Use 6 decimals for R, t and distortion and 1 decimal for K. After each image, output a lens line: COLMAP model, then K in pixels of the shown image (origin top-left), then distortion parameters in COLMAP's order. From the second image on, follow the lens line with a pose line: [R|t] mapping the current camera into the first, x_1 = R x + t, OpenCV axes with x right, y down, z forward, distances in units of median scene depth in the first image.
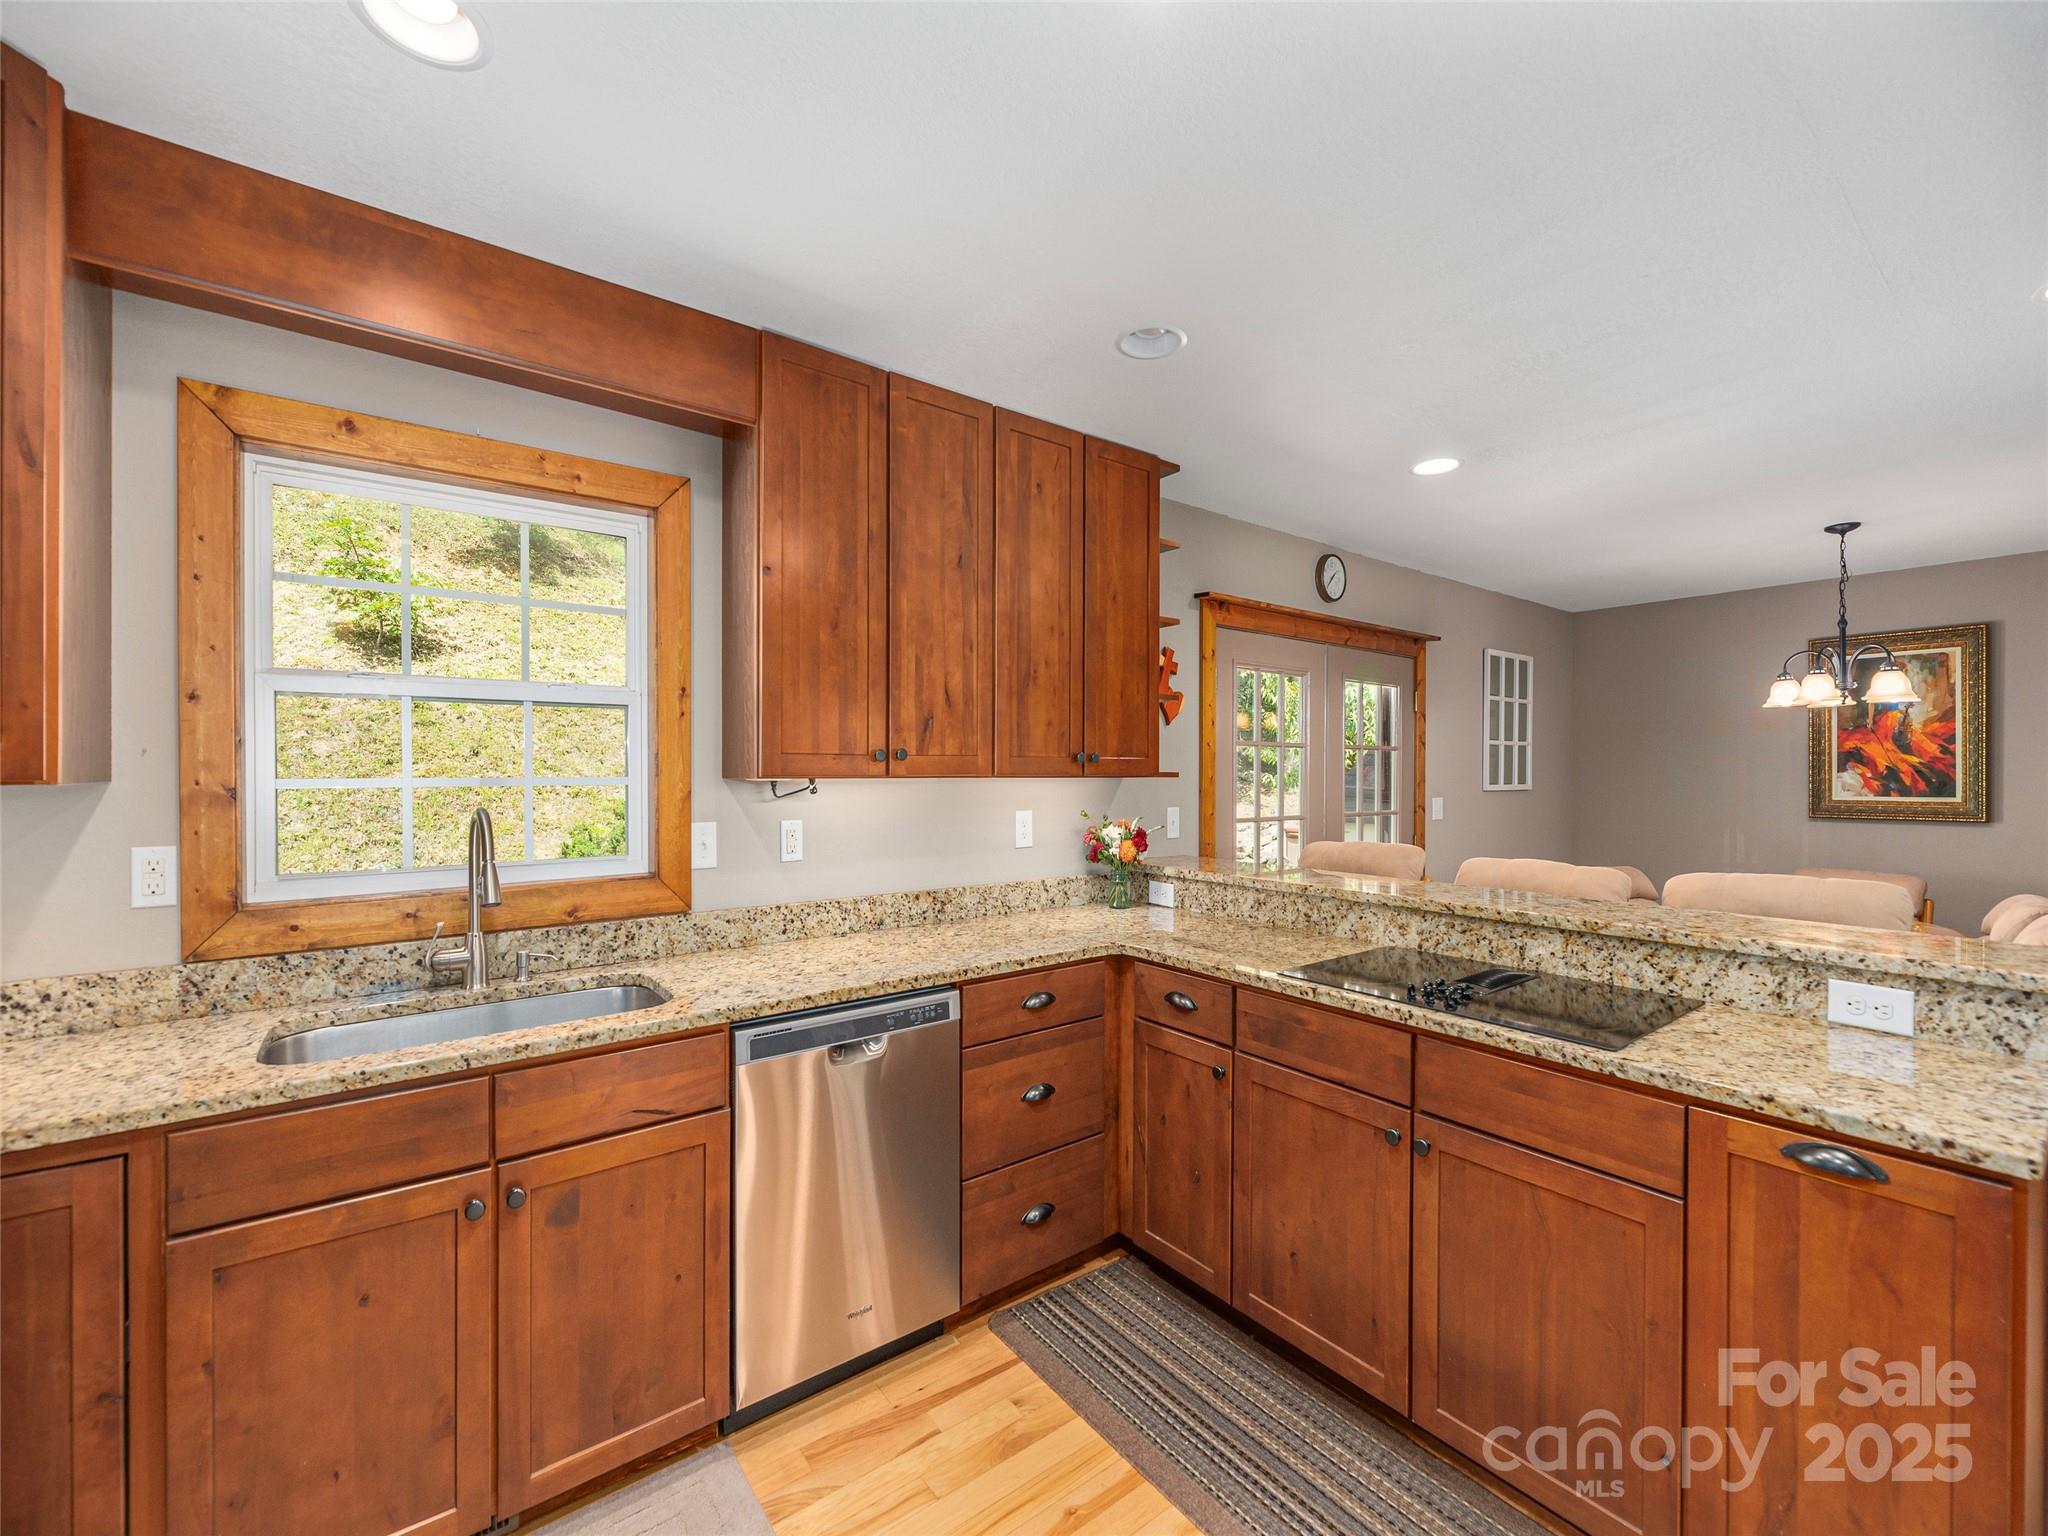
lens RADIAL K [[828.5, 0, 1005.5], [0, 828.5, 776.3], [0, 0, 1]] dist [-0.001990, -0.000268]
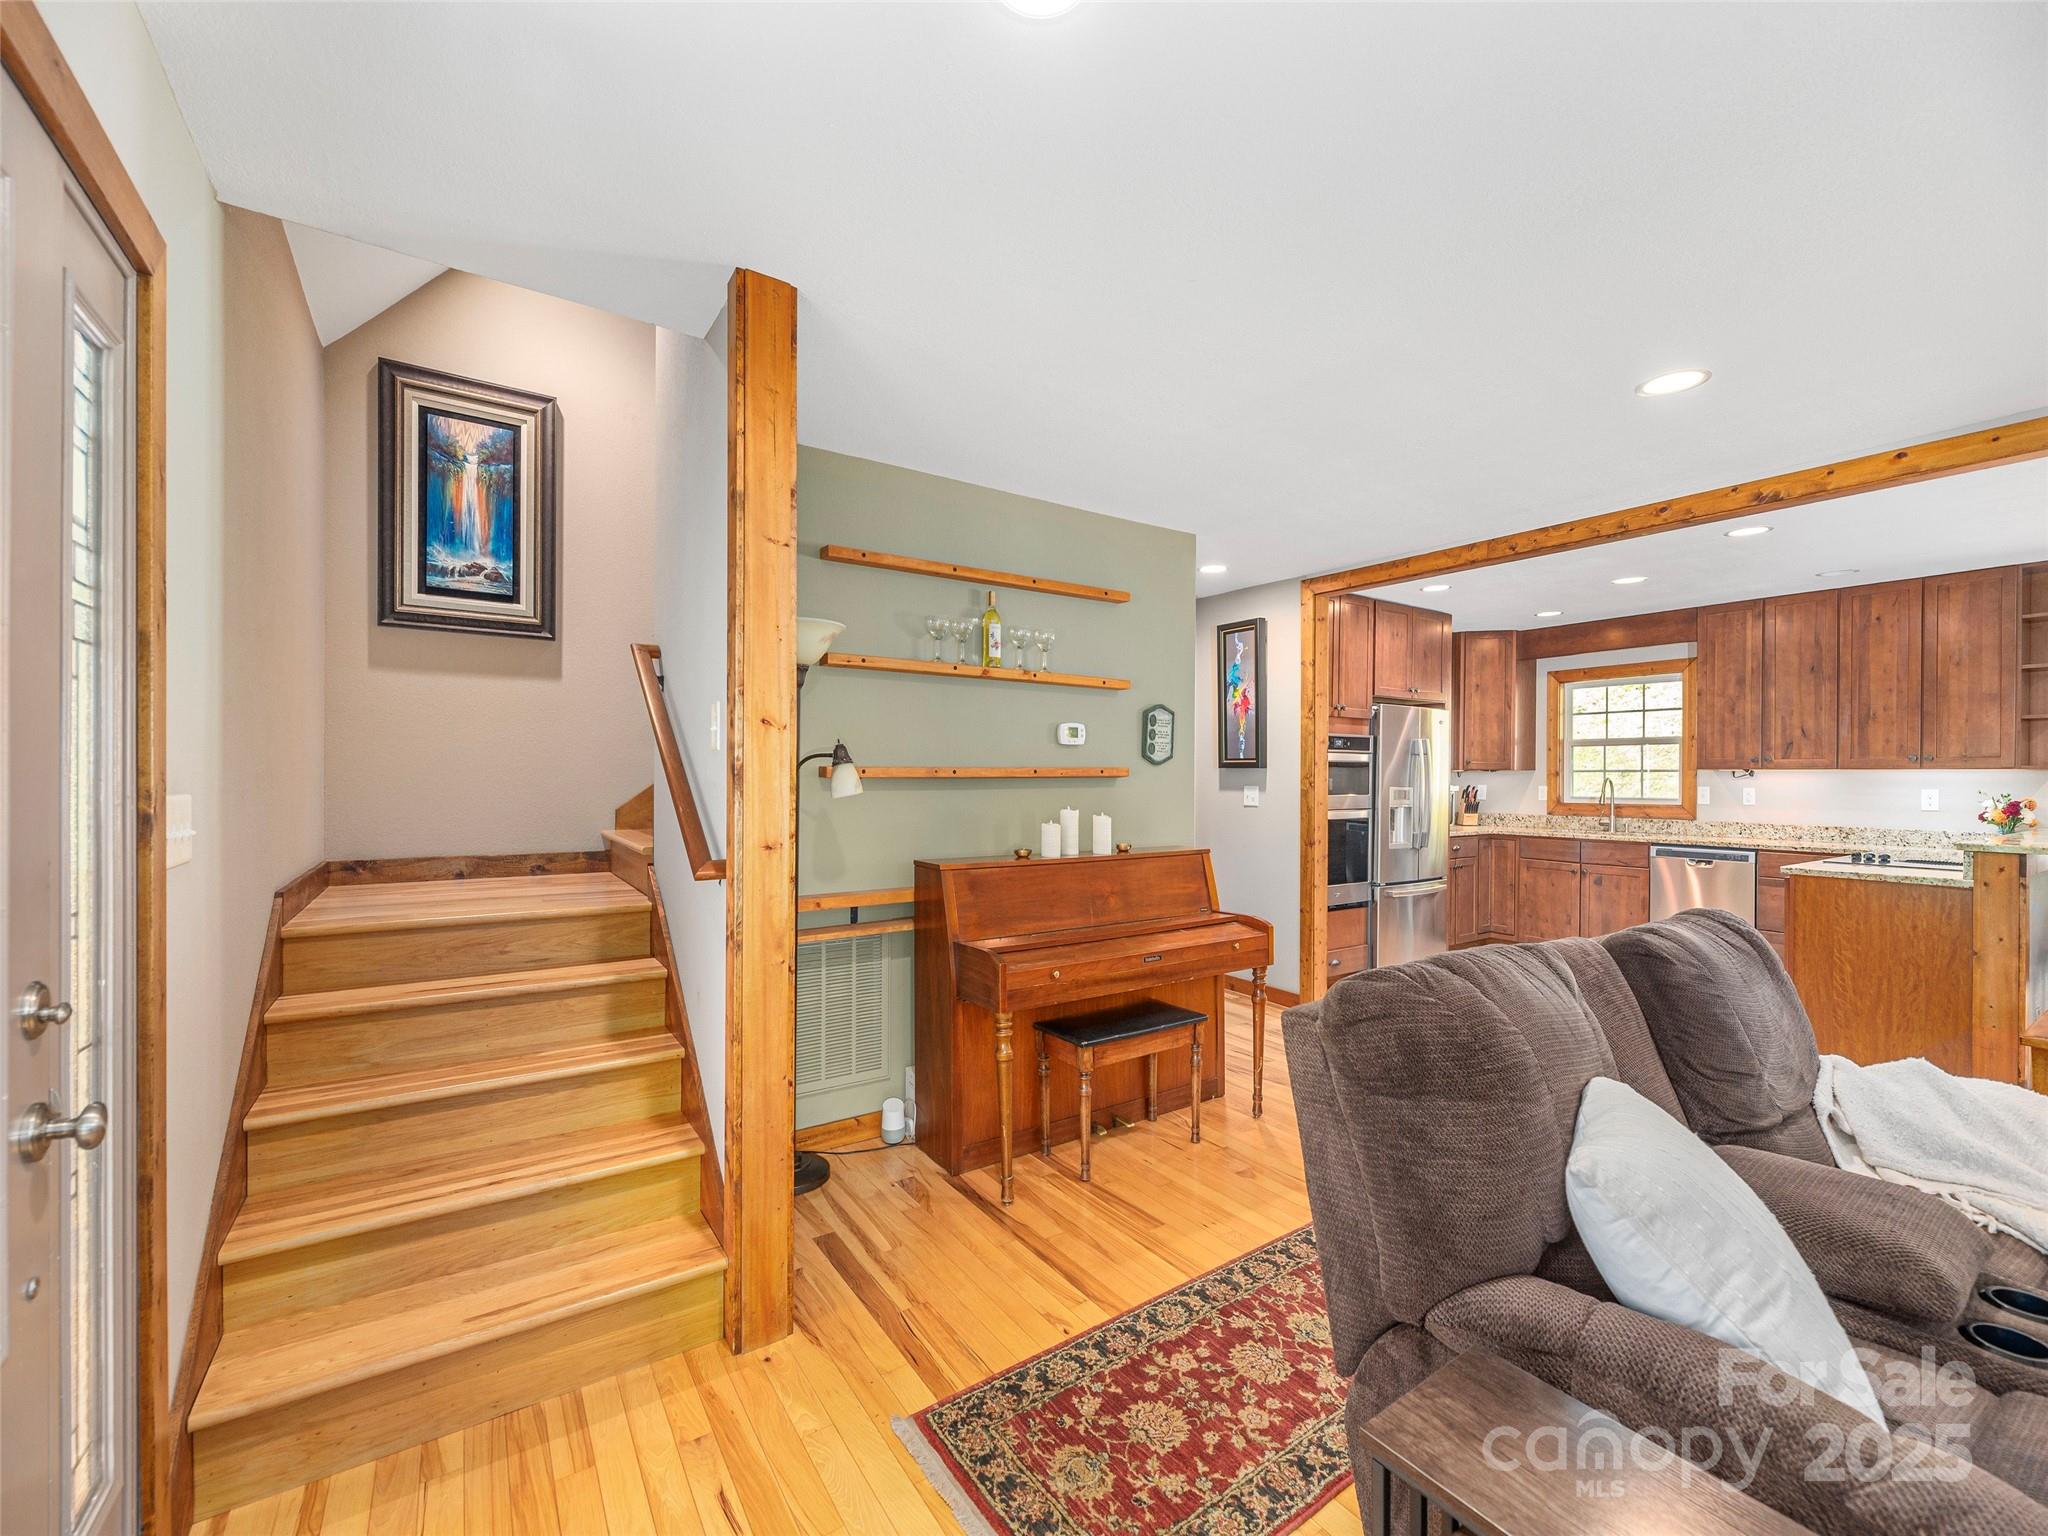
lens RADIAL K [[828.5, 0, 1032.7], [0, 828.5, 789.9], [0, 0, 1]] dist [-0.001990, -0.000268]
pose [[-0.034935, 0.016149, -0.999259, 2.015063], [-0.012128, 0.999789, 0.016581, 0.041623], [0.999316, 0.012698, -0.034732, -0.887865]]
